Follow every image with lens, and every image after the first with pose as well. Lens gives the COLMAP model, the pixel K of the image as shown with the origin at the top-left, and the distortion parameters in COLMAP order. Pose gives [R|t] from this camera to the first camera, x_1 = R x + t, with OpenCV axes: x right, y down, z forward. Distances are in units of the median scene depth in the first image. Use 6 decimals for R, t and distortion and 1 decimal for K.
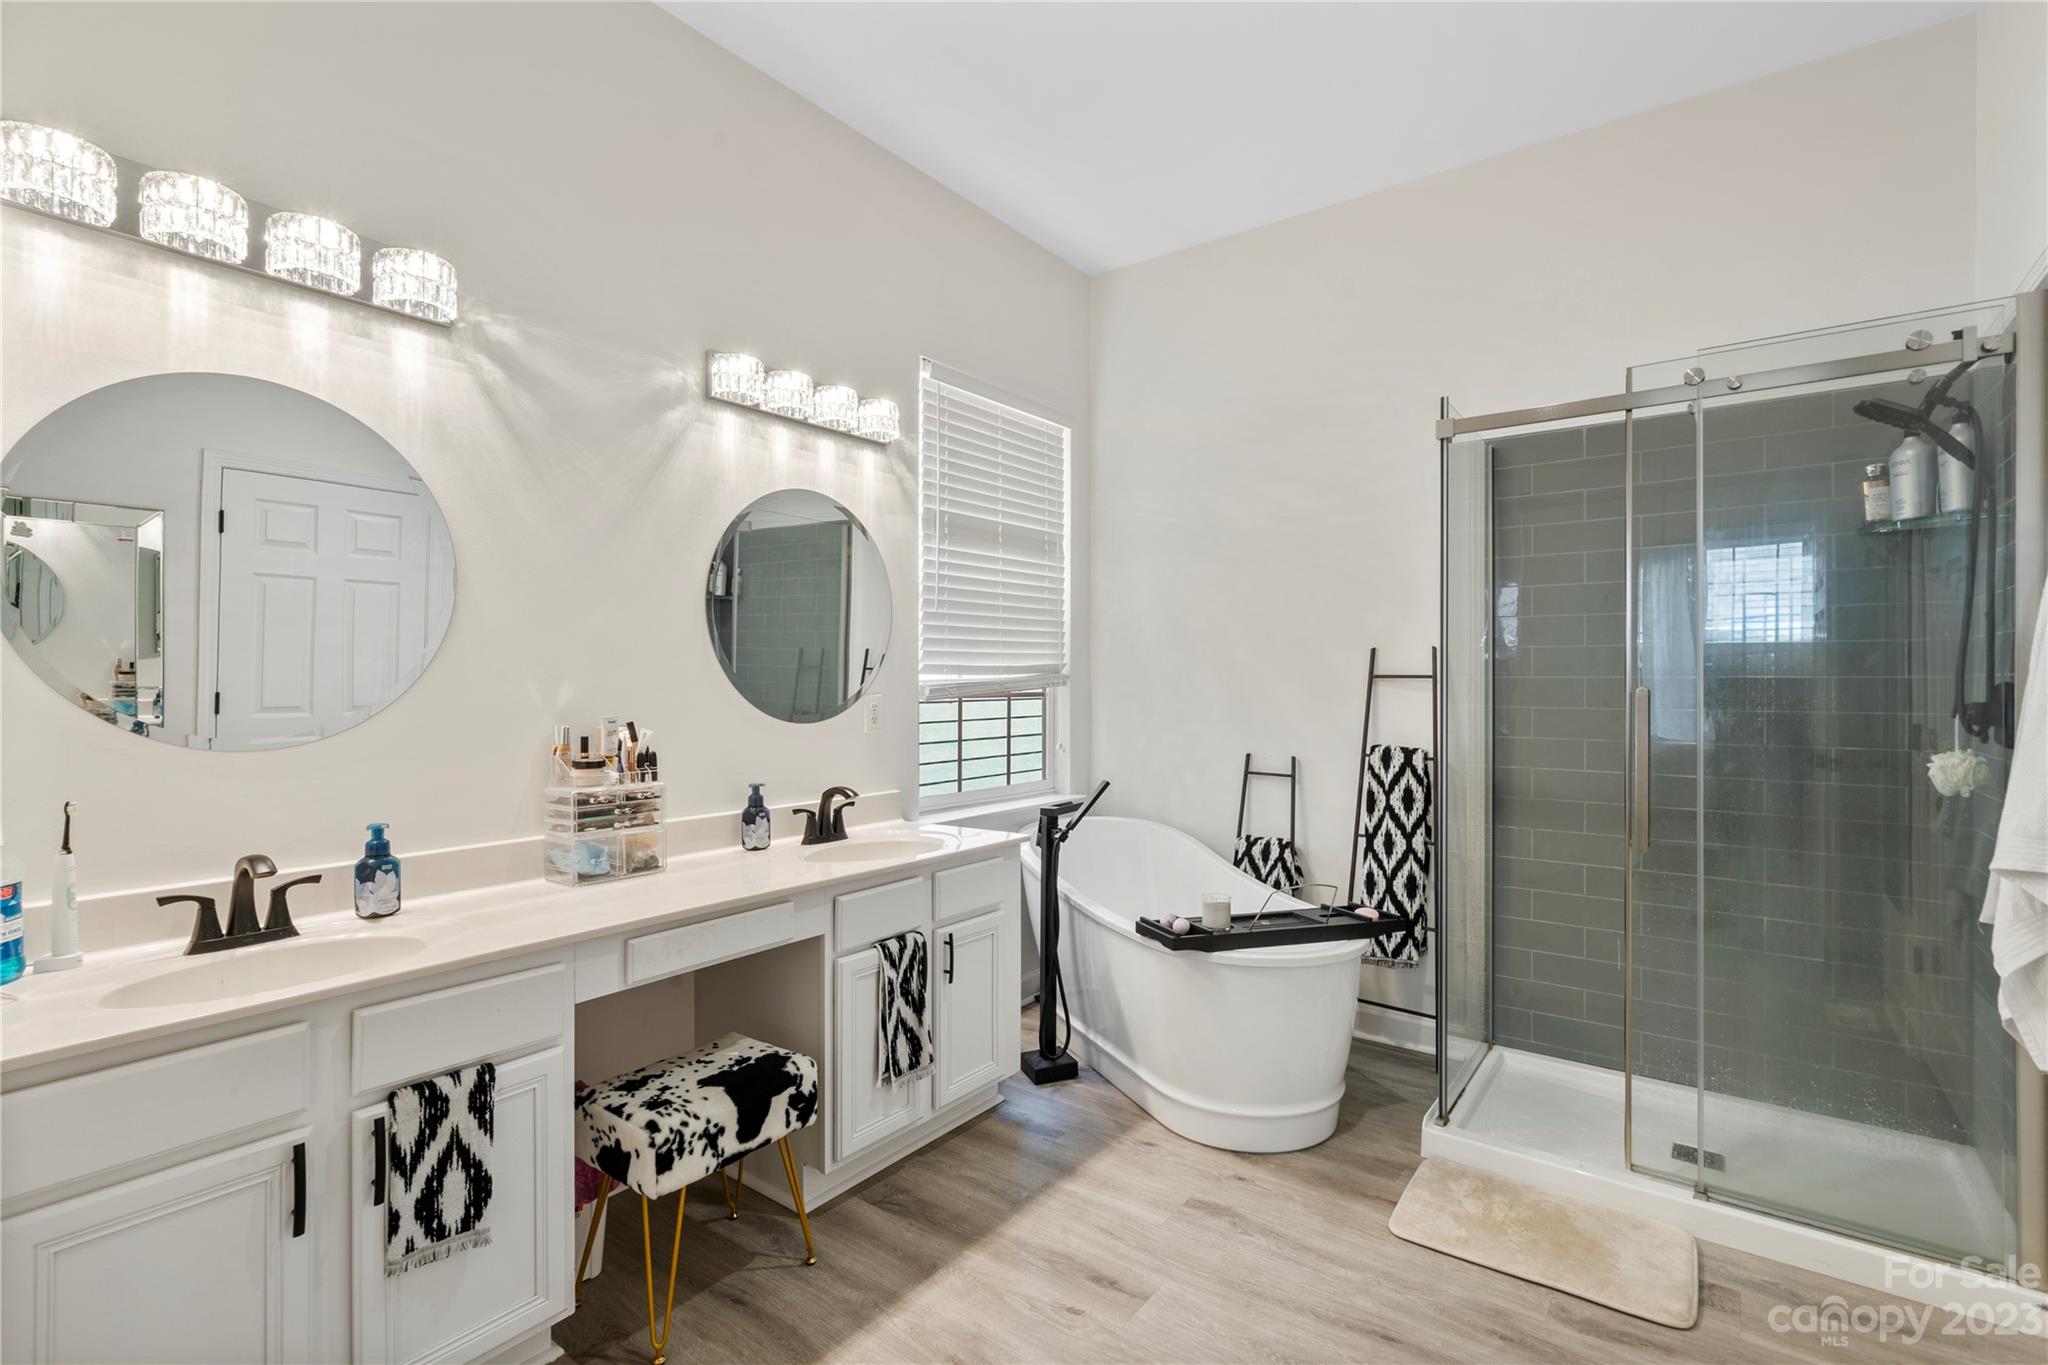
lens RADIAL K [[951.0, 0, 1024.4], [0, 951.0, 664.7], [0, 0, 1]] dist [-0.000361, 0.000234]
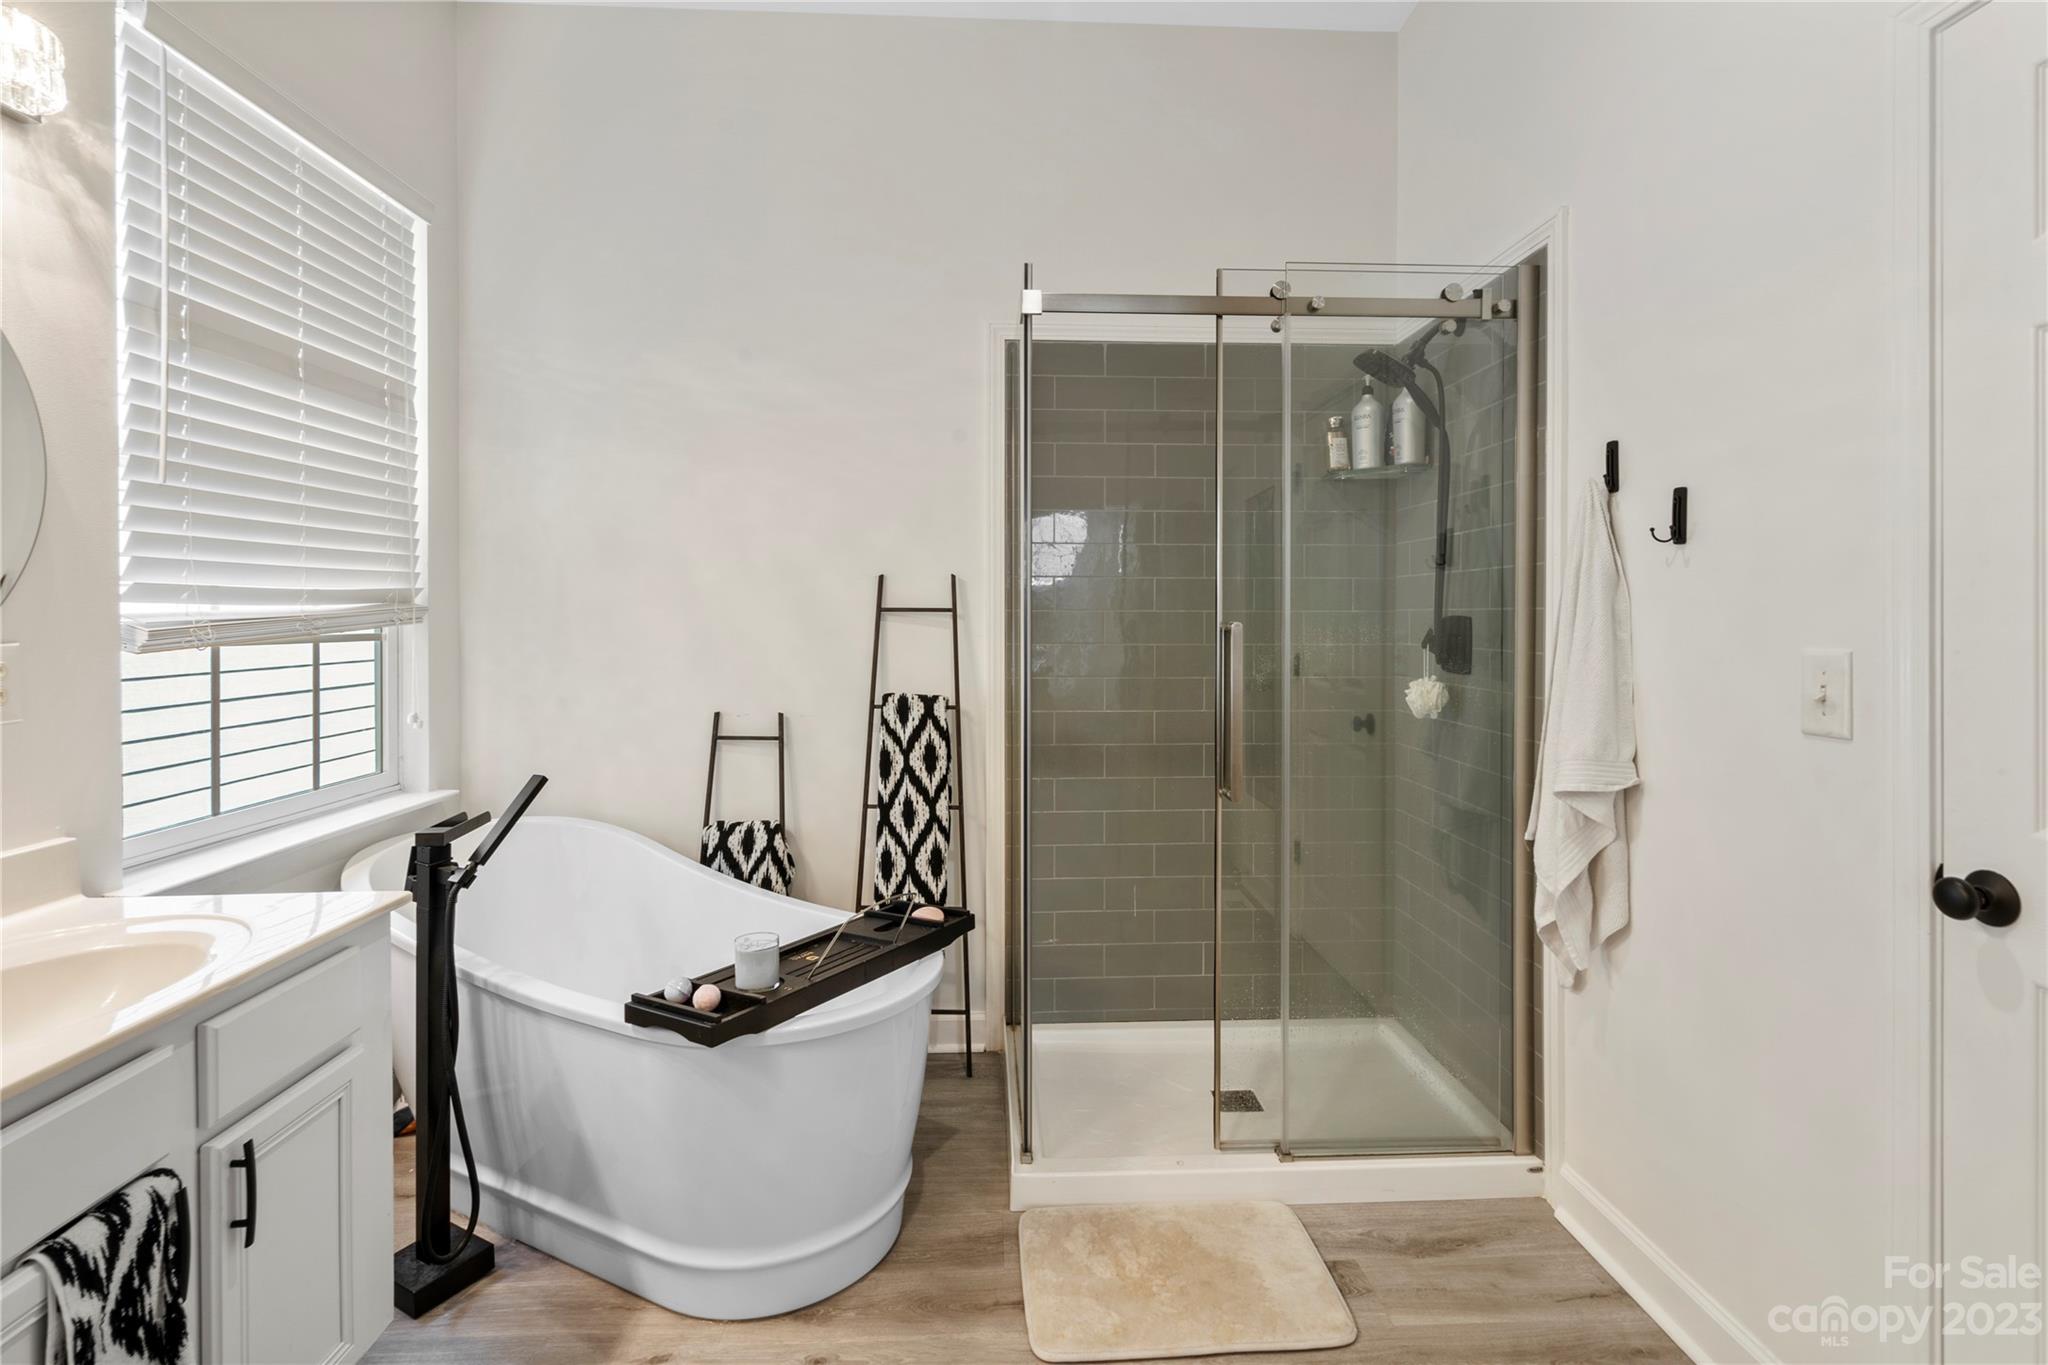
lens RADIAL K [[954.0, 0, 1028.9], [0, 954.0, 621.8], [0, 0, 1]] dist [-0.003667, 0.000355]
pose [[0.771029, -0.003856, 0.636788, -0.061411], [-0.010716, 0.999762, 0.019029, 0.005932], [-0.636710, -0.021496, 0.770804, 0.303030]]
